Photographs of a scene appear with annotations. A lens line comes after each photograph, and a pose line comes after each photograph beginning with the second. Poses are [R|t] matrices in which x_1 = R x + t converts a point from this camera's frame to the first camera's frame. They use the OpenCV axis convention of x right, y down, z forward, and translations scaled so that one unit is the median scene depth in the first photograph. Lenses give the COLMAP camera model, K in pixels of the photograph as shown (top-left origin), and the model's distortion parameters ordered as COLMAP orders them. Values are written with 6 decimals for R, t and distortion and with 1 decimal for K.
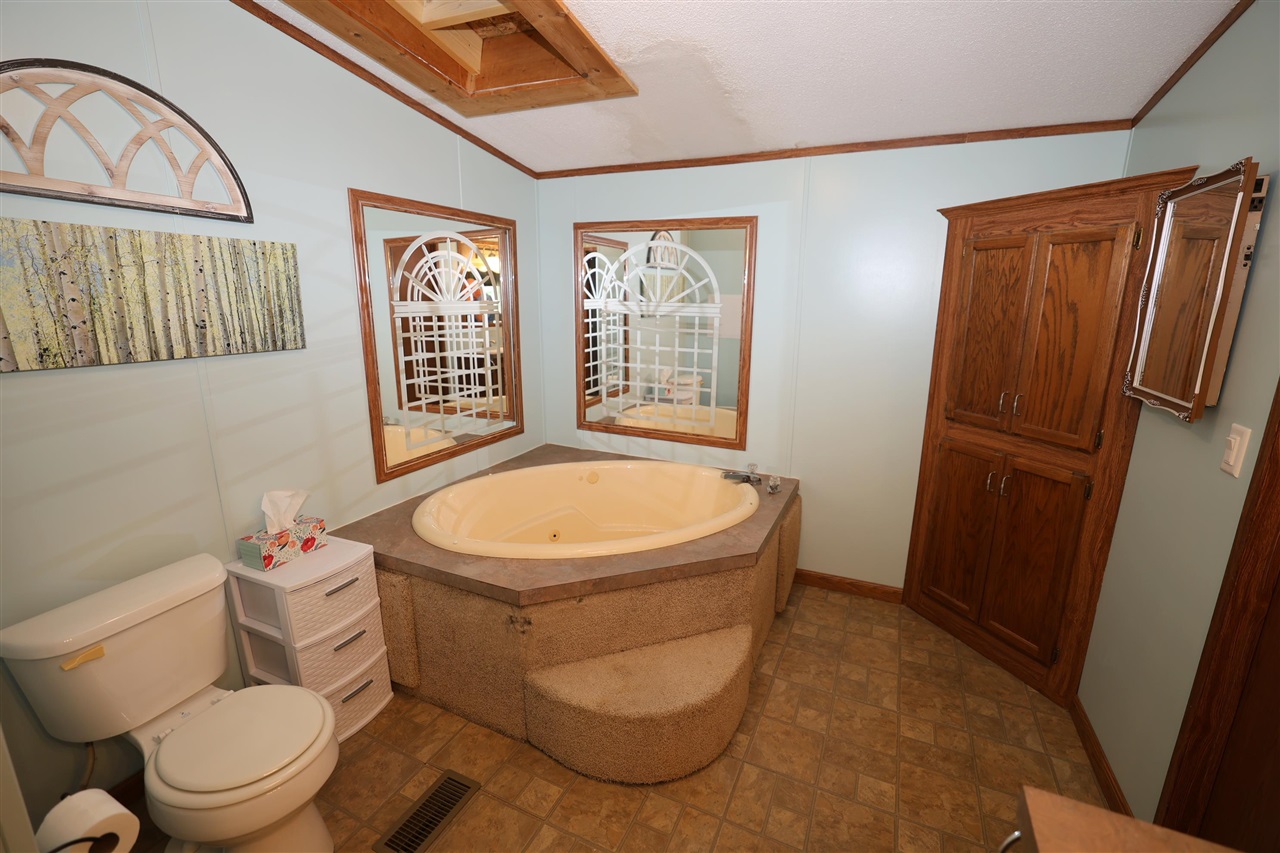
lens RADIAL K [[550.5, 0, 641.4], [0, 550.5, 427.4], [0, 0, 1]] dist [-0.032911, 0.004654]
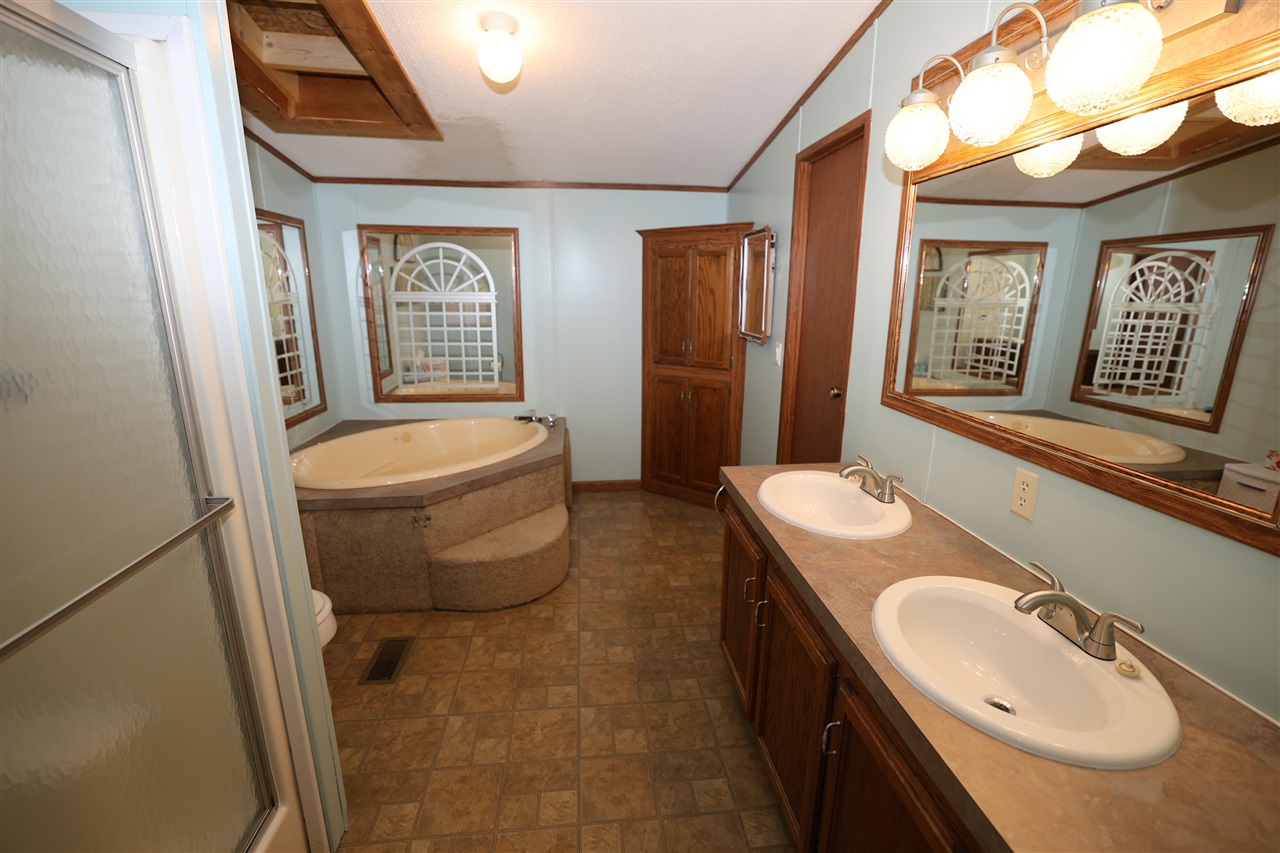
lens RADIAL K [[550.5, 0, 640.7], [0, 550.5, 427.0], [0, 0, 1]] dist [-0.032911, 0.004654]
pose [[0.855898, -0.128266, 0.500985, -0.370434], [0.118095, 0.991633, 0.052128, 0.100887], [-0.503479, 0.014548, 0.863885, -0.446404]]
